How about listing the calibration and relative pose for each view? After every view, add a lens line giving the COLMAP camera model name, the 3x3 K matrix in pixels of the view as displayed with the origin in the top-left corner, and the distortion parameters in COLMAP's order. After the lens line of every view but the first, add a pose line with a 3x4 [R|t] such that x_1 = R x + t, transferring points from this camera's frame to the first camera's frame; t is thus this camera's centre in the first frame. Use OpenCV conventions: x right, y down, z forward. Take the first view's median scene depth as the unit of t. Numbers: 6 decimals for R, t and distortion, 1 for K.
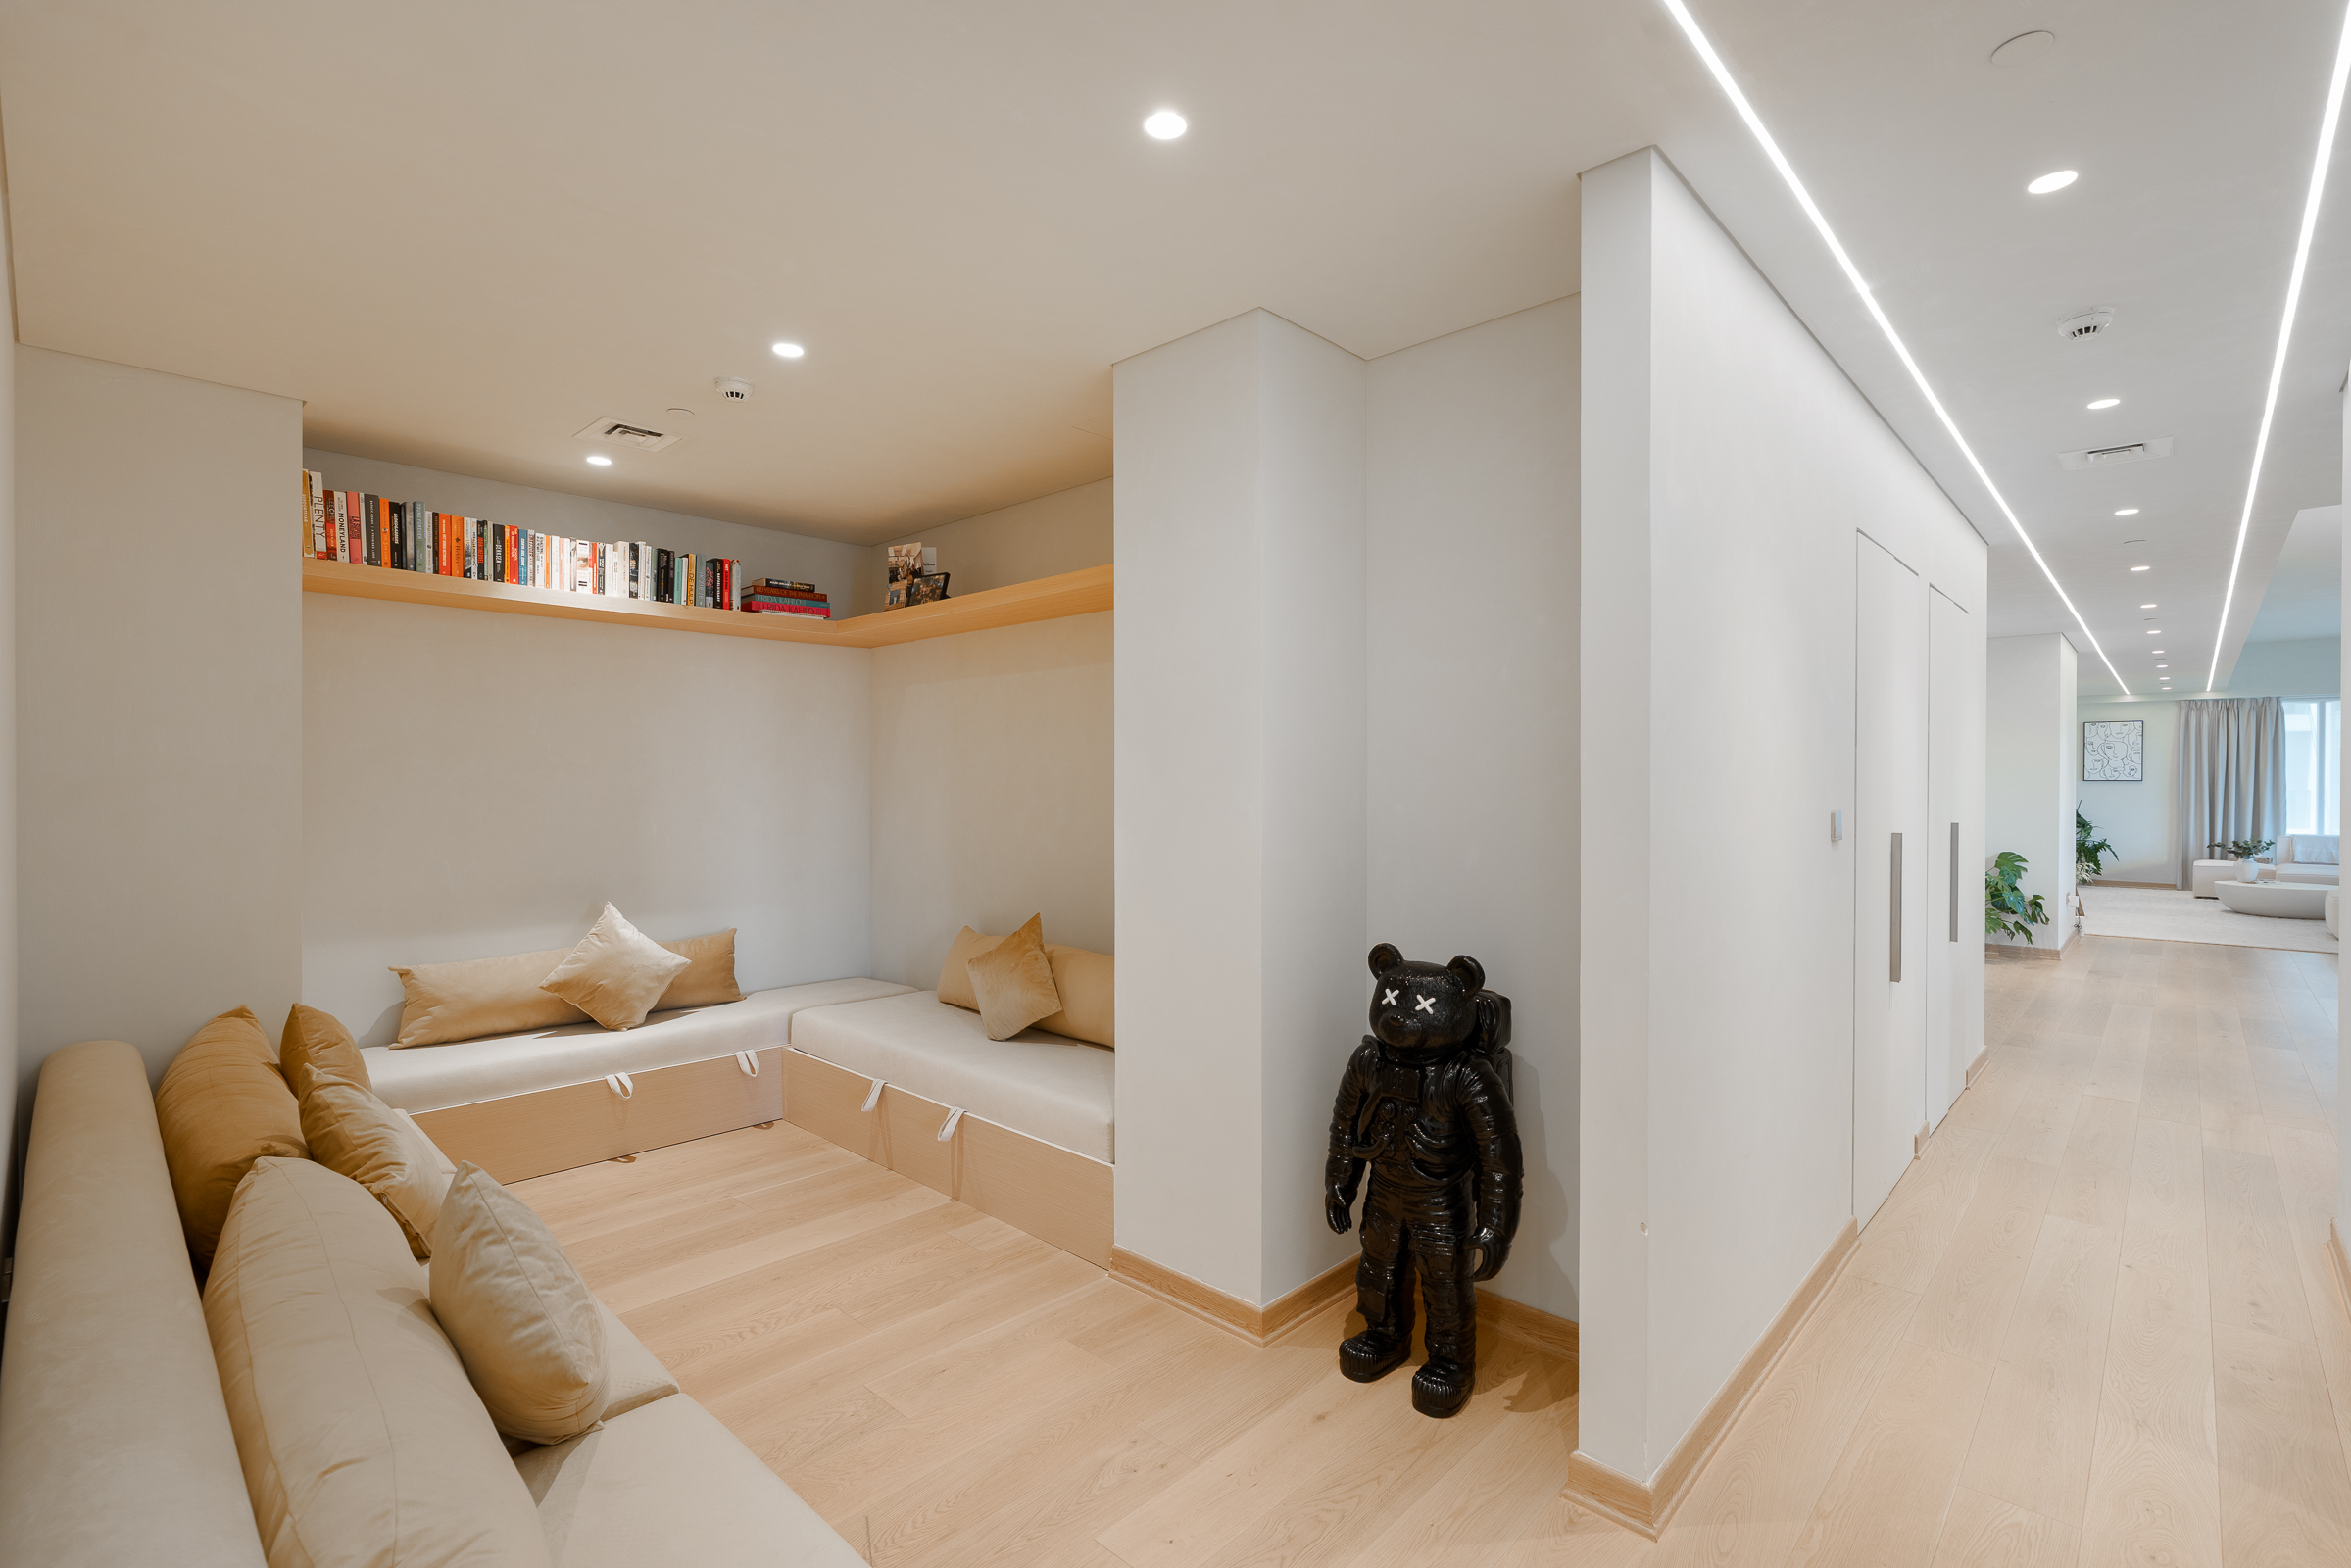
lens RADIAL K [[1059.1, 0, 1175.5], [0, 1059.1, 784.0], [0, 0, 1]] dist [-0.001738, -0.000121]
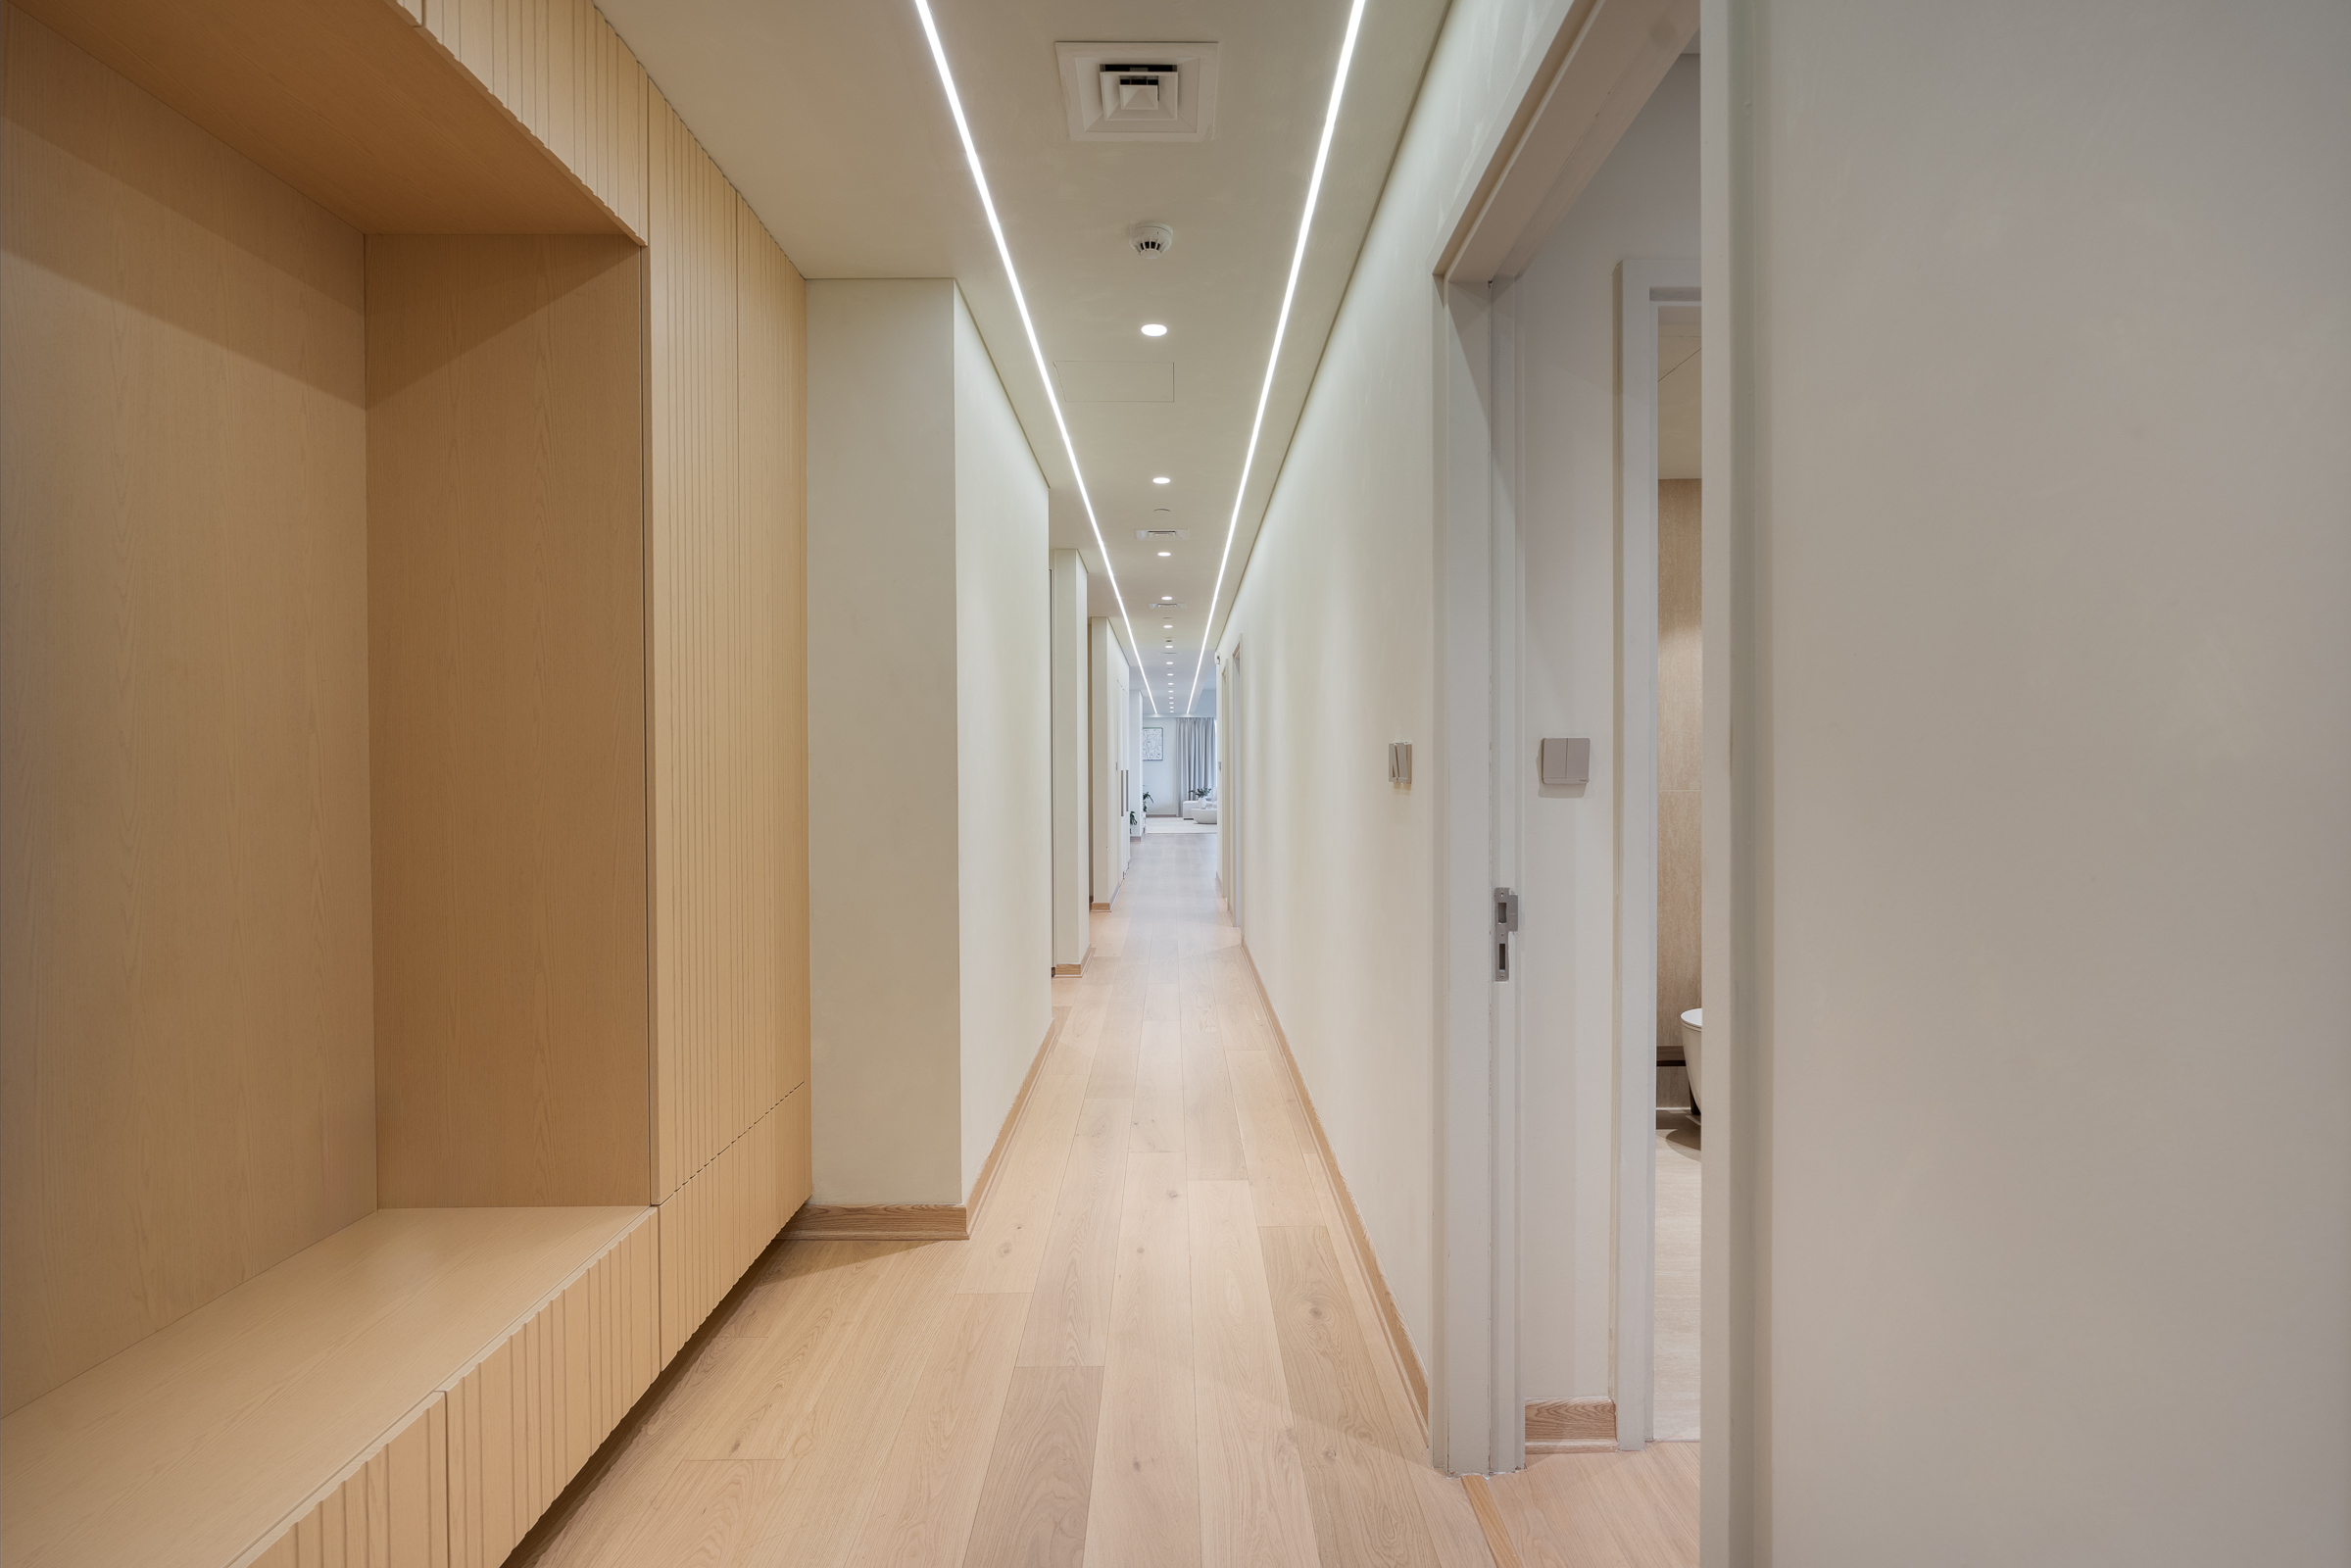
lens RADIAL K [[1087.2, 0, 1190.2], [0, 1087.2, 773.5], [0, 0, 1]] dist [-0.002744, 0.000353]
pose [[0.712549, -0.013057, 0.701501, -0.463467], [0.011386, 0.999910, 0.007046, 0.009071], [-0.701530, 0.002967, 0.712634, -0.468227]]
